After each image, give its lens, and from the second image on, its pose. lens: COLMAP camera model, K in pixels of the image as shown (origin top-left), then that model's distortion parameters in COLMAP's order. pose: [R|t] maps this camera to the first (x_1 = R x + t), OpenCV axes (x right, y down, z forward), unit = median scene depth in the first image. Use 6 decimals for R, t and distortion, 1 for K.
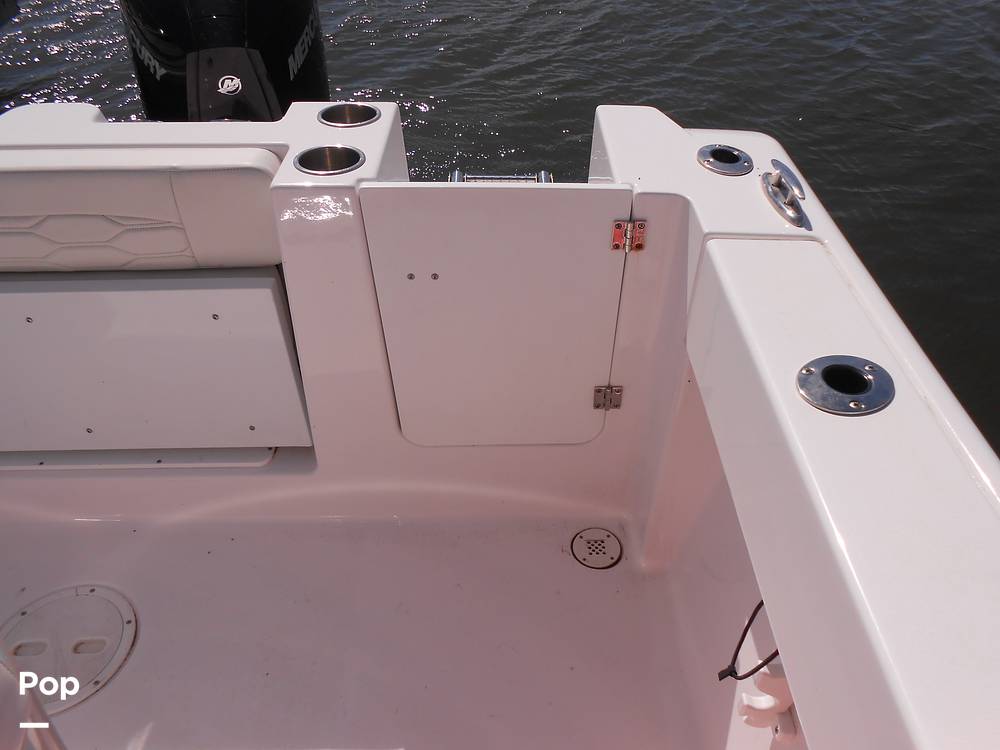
lens RADIAL K [[785.0, 0, 500.0], [0, 785.0, 375.0], [0, 0, 1]] dist [-0.017763, 0.003567]
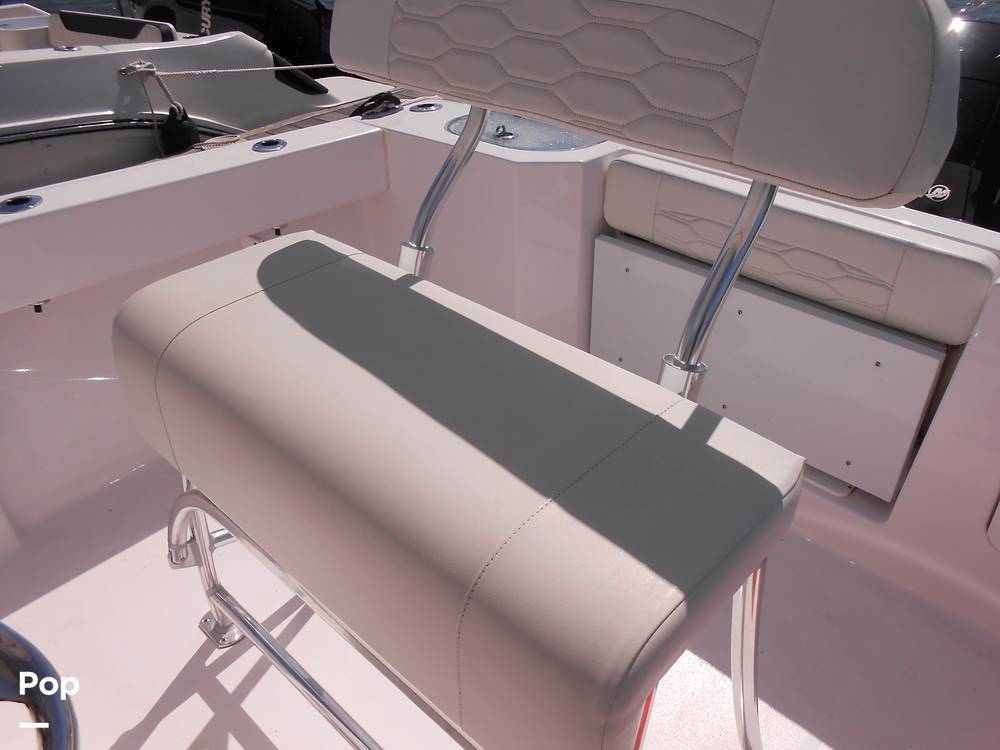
lens RADIAL K [[768.1, 0, 521.3], [0, 768.1, 376.4], [0, 0, 1]] dist [-0.006386, 0.000926]
pose [[0.730176, 0.390076, -0.560967, -0.088396], [-0.446358, 0.893933, 0.040612, 0.138101], [0.517308, 0.220738, 0.826841, -0.262065]]
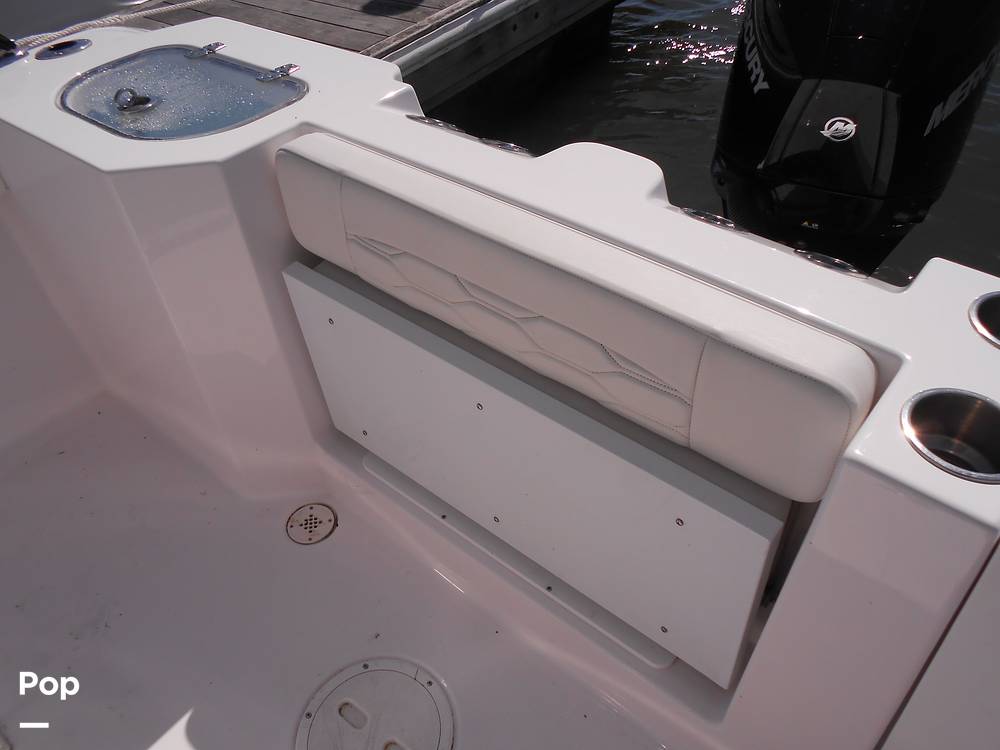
lens RADIAL K [[777.3, 0, 500.0], [0, 777.3, 375.0], [0, 0, 1]] dist [0.005667, -0.000150]
pose [[0.764170, 0.418112, -0.491148, -0.189481], [-0.377613, 0.907320, 0.184876, -0.252780], [0.522927, 0.044187, 0.851231, 0.296561]]
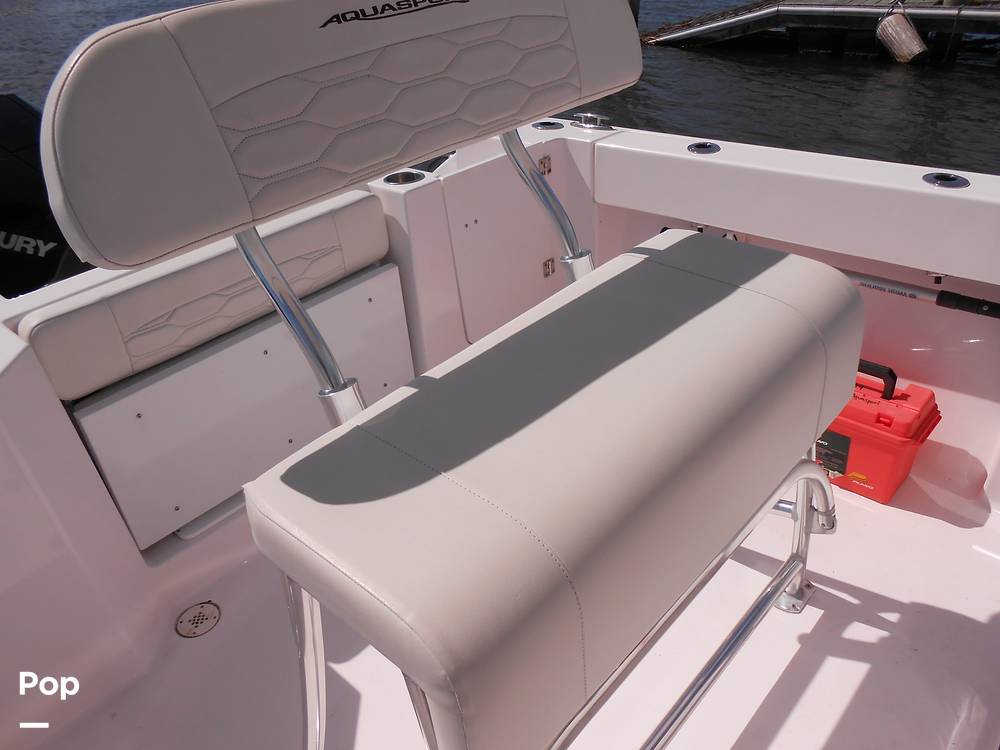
lens RADIAL K [[770.5, 0, 500.0], [0, 770.5, 375.0], [0, 0, 1]] dist [-0.077052, 0.002377]
pose [[0.680428, -0.430371, 0.593126, -1.101916], [0.523617, 0.851777, 0.017360, 0.153001], [-0.512682, 0.298758, 0.804923, -0.290934]]
